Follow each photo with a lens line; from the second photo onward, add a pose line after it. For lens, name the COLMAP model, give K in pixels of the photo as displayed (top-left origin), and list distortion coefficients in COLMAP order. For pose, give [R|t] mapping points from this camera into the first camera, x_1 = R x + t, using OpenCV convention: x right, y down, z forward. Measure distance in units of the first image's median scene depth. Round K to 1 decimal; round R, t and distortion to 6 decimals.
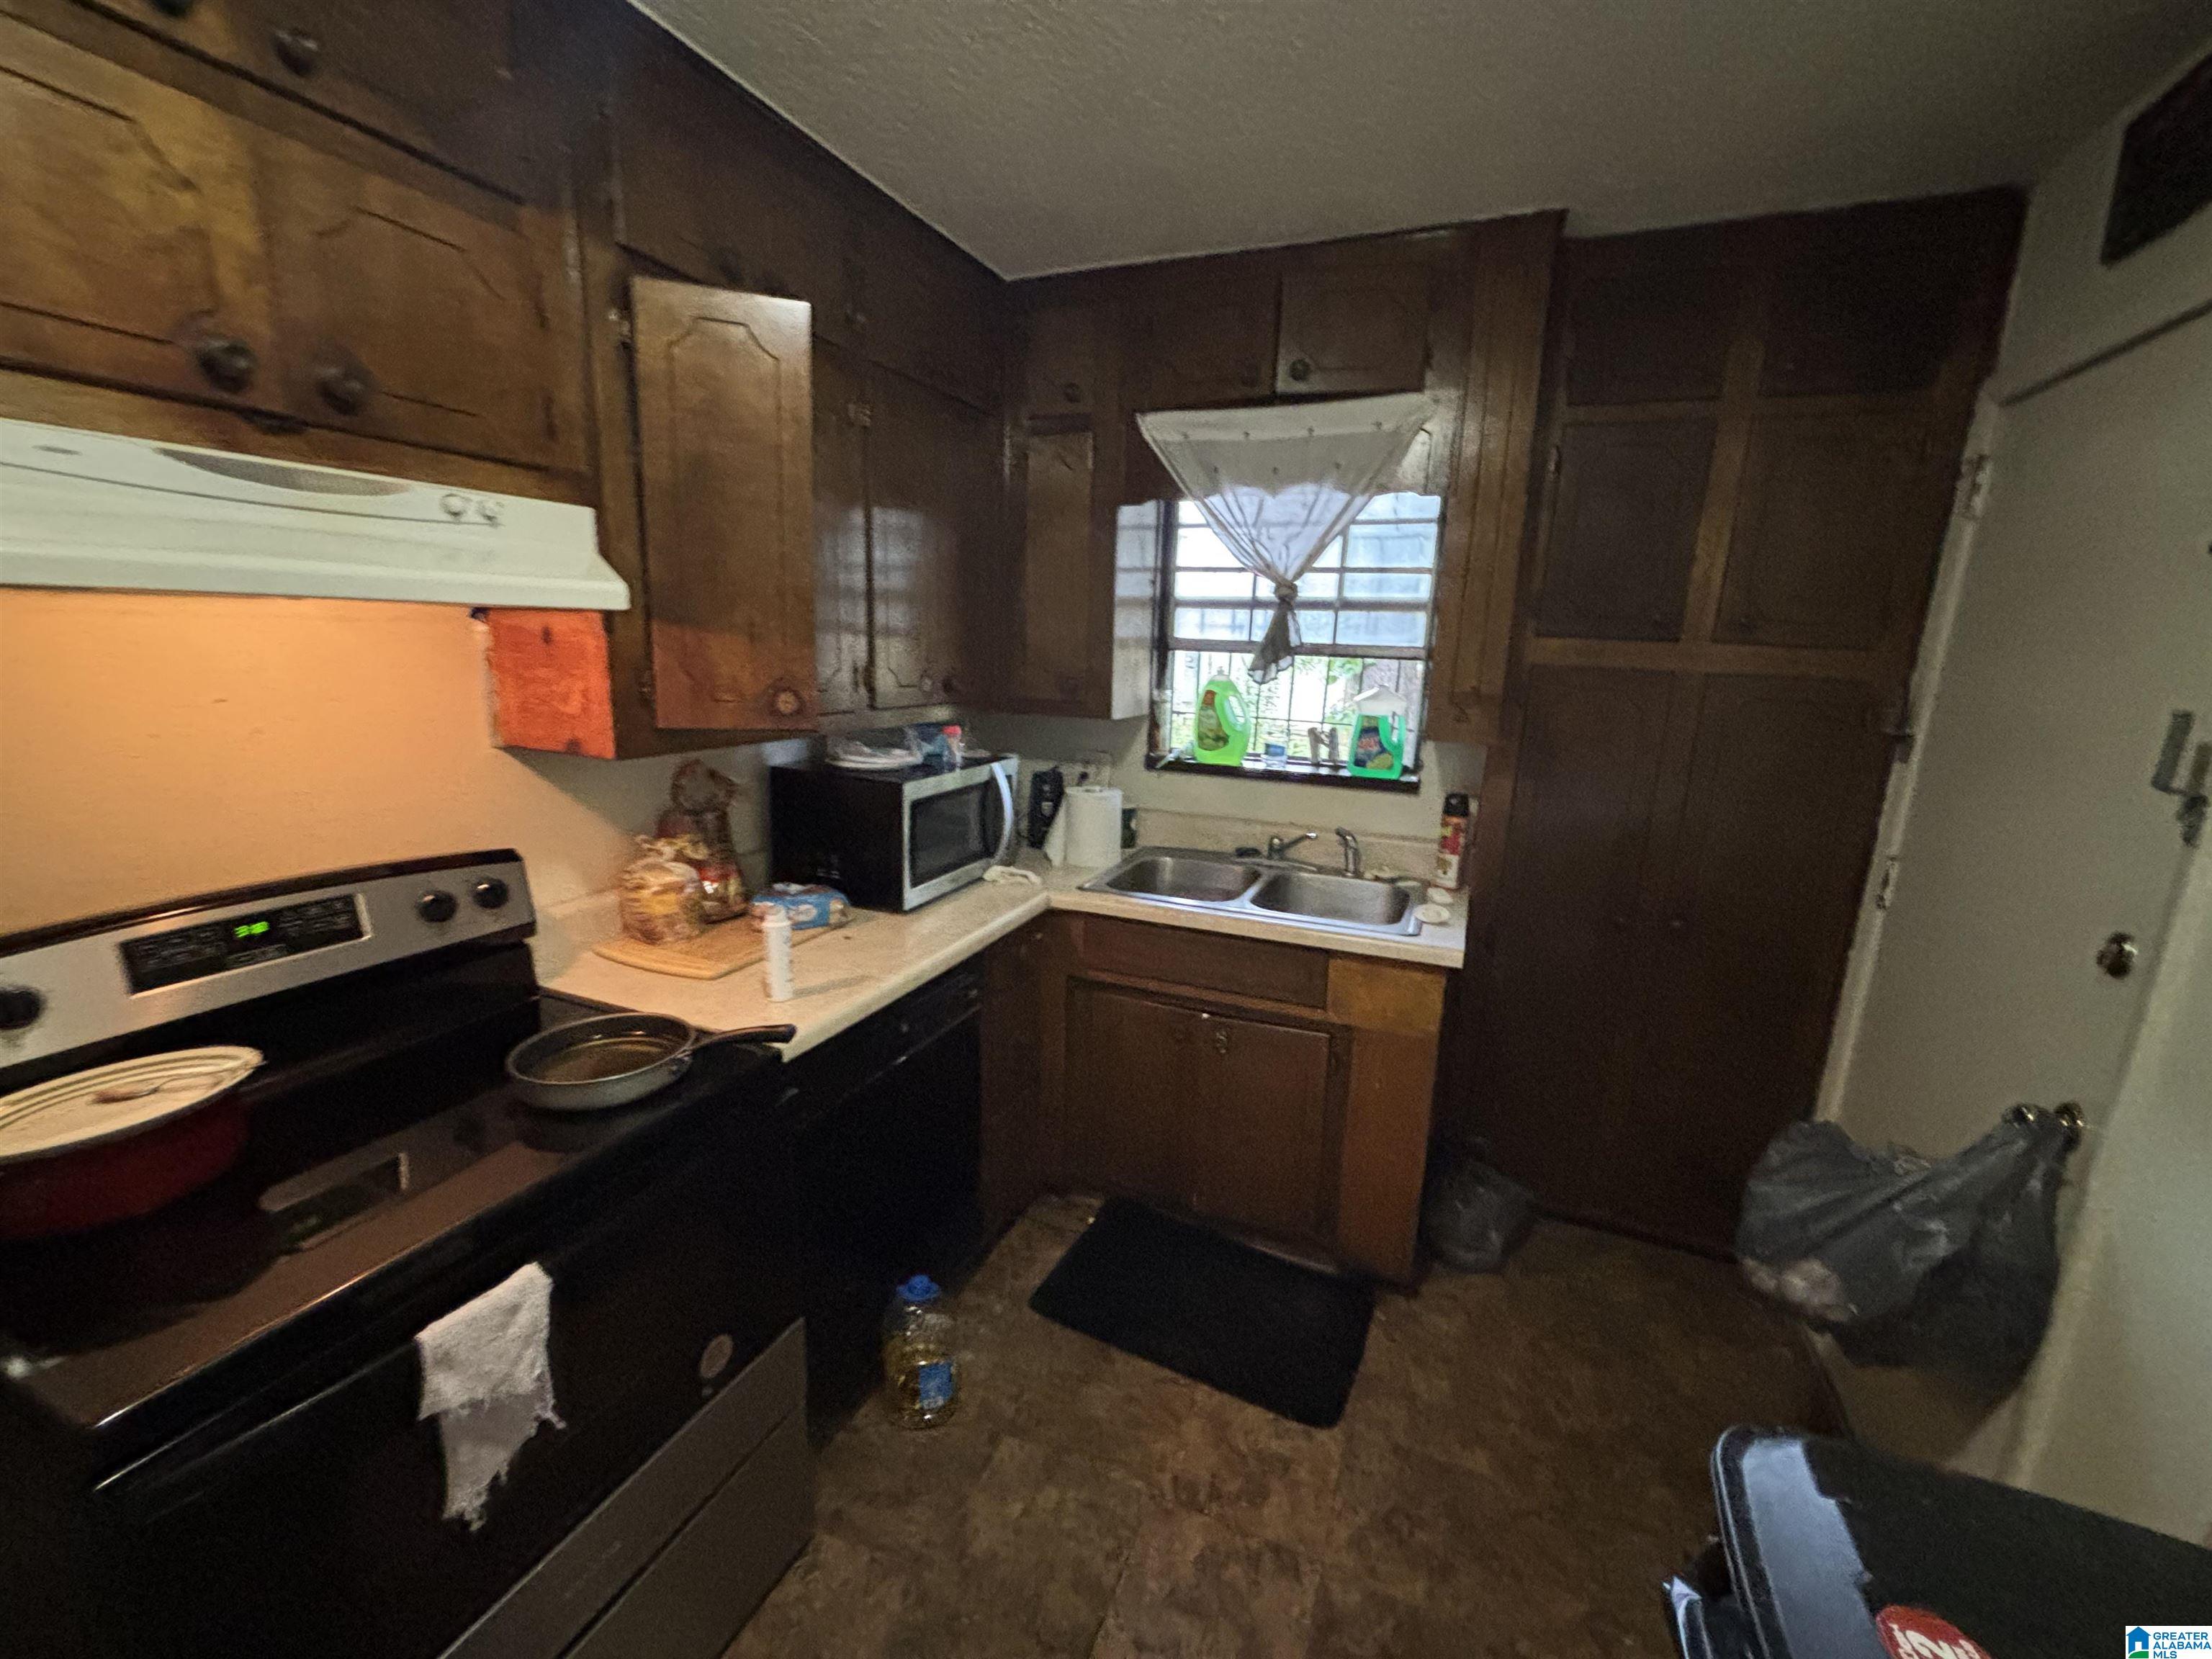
lens RADIAL K [[890.4, 0, 1106.0], [0, 890.4, 829.5], [0, 0, 1]] dist [0.000406, -0.000209]
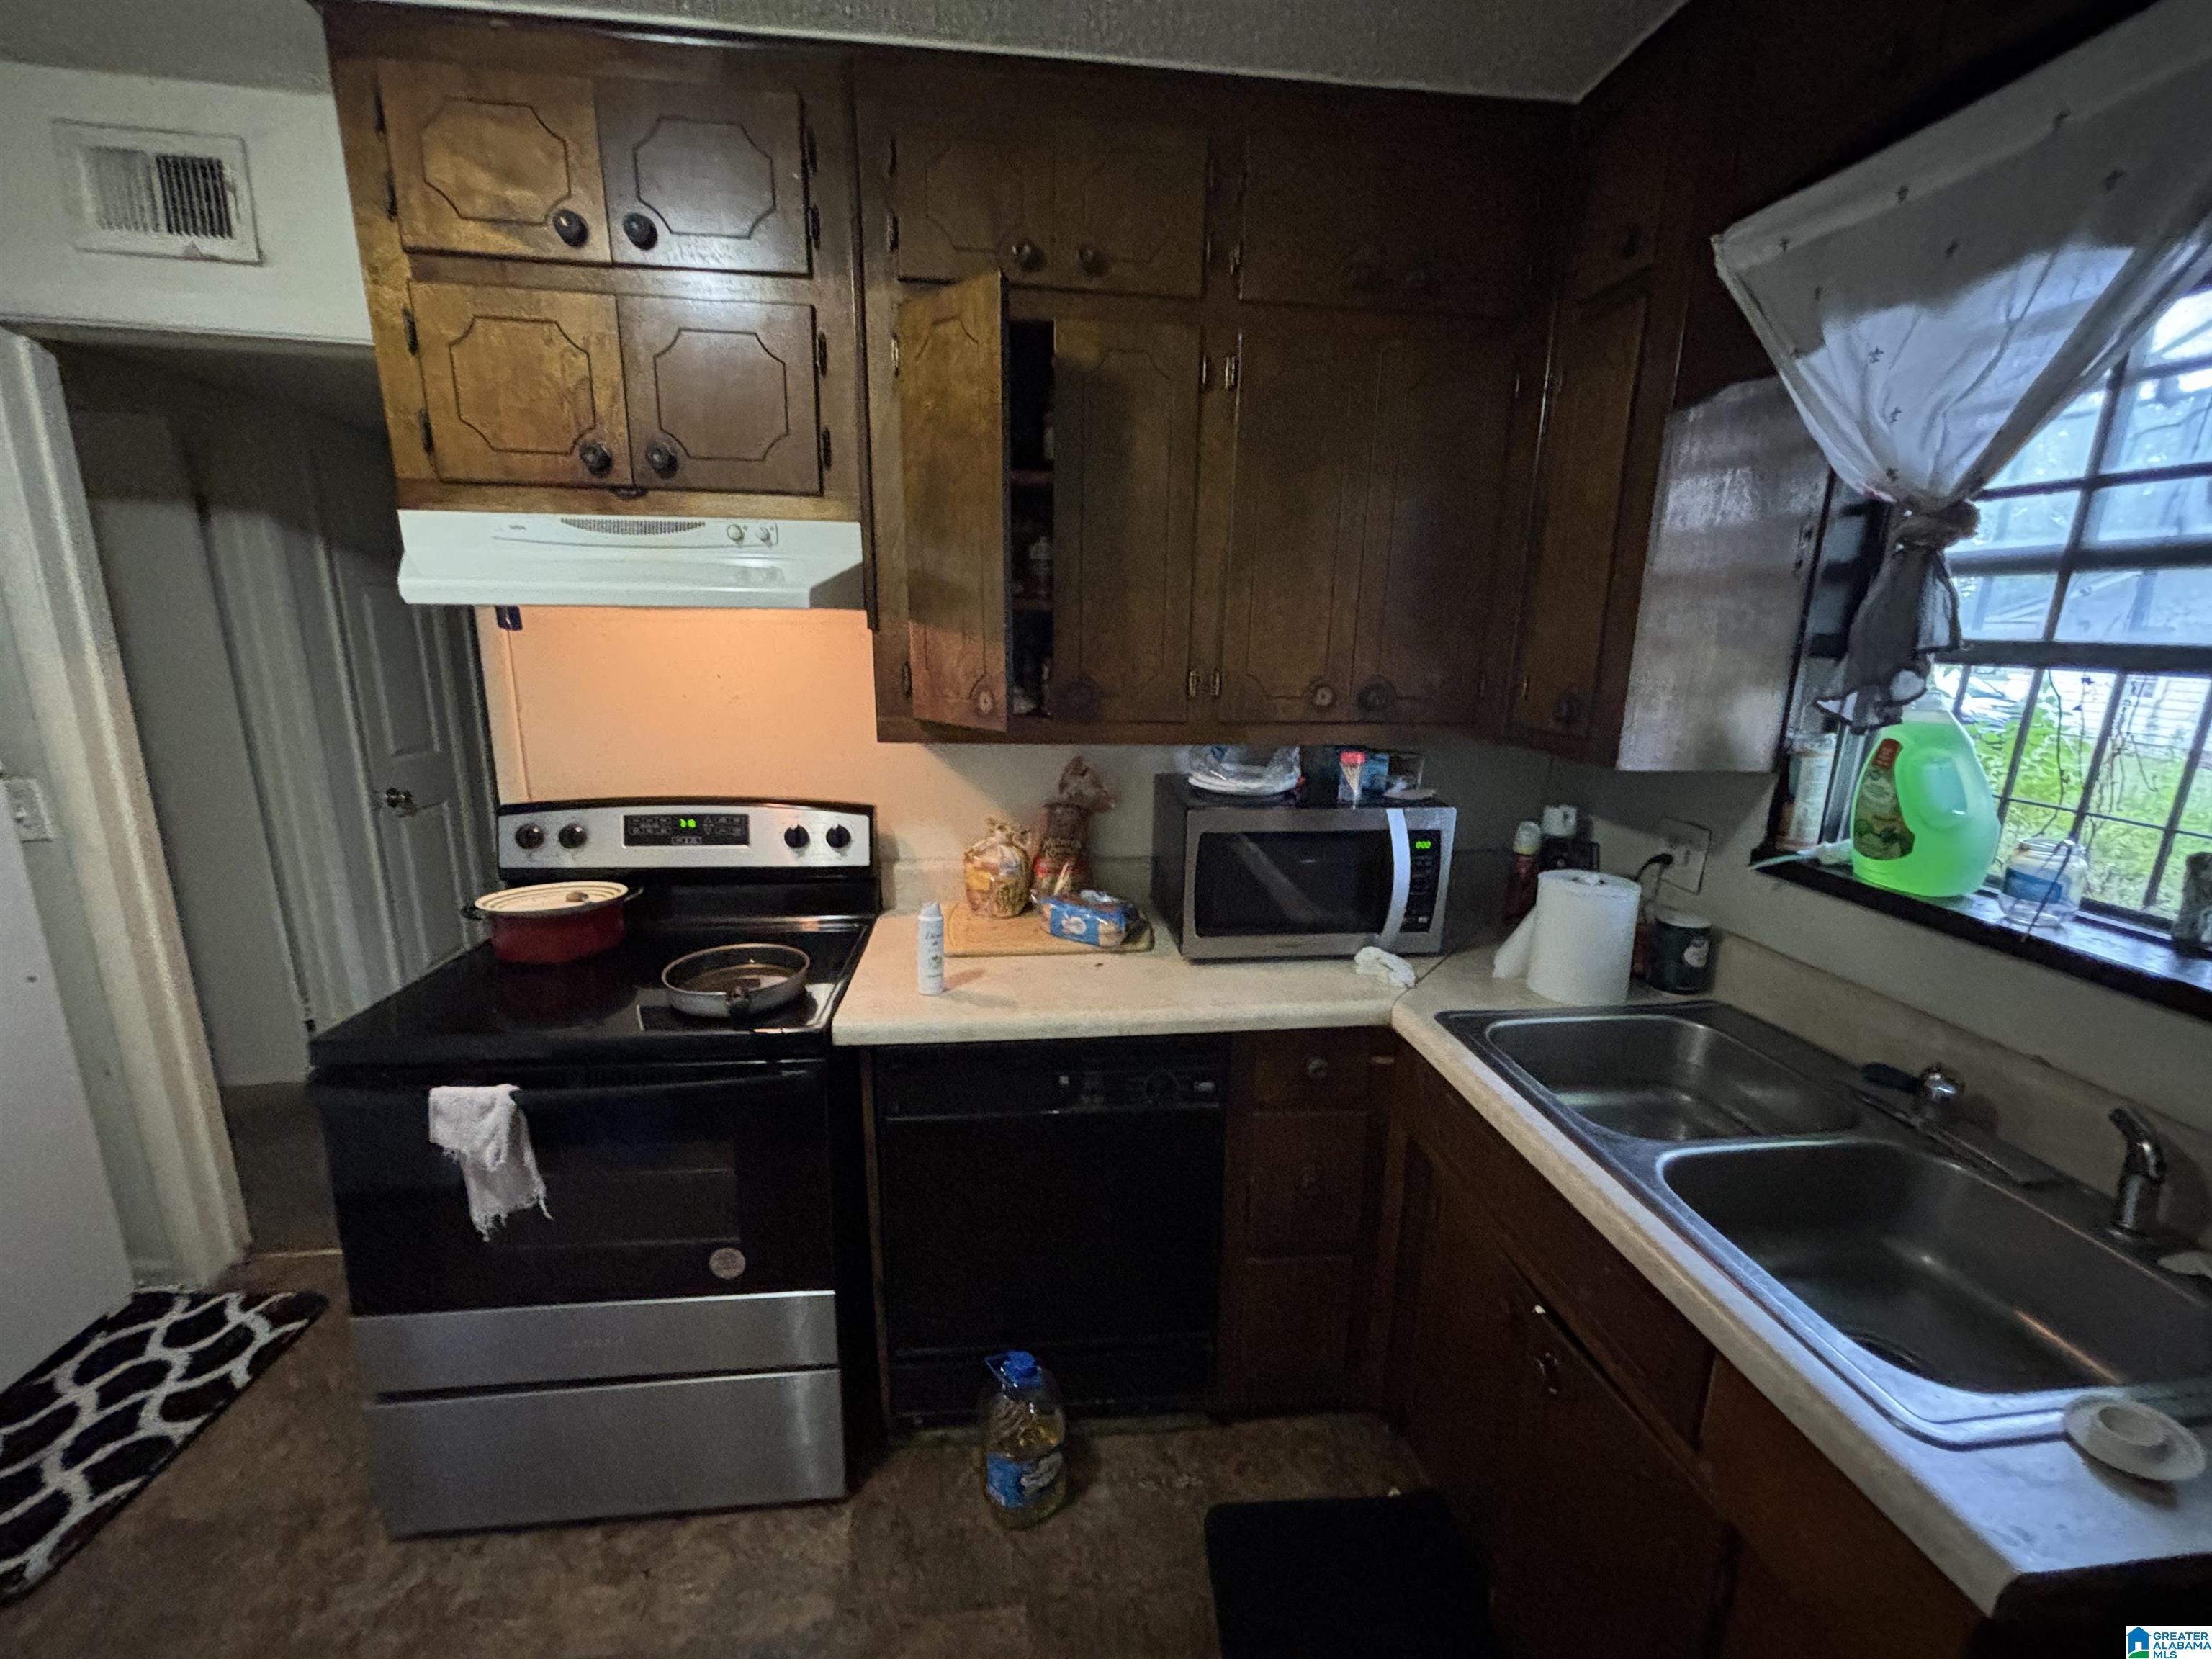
lens RADIAL K [[899.9, 0, 1106.0], [0, 899.9, 829.5], [0, 0, 1]] dist [-0.003080, -0.000375]
pose [[0.501753, 0.173867, -0.847357, 0.469278], [-0.185753, 0.978396, 0.090762, -0.099250], [0.844831, 0.111859, 0.523209, 0.512620]]
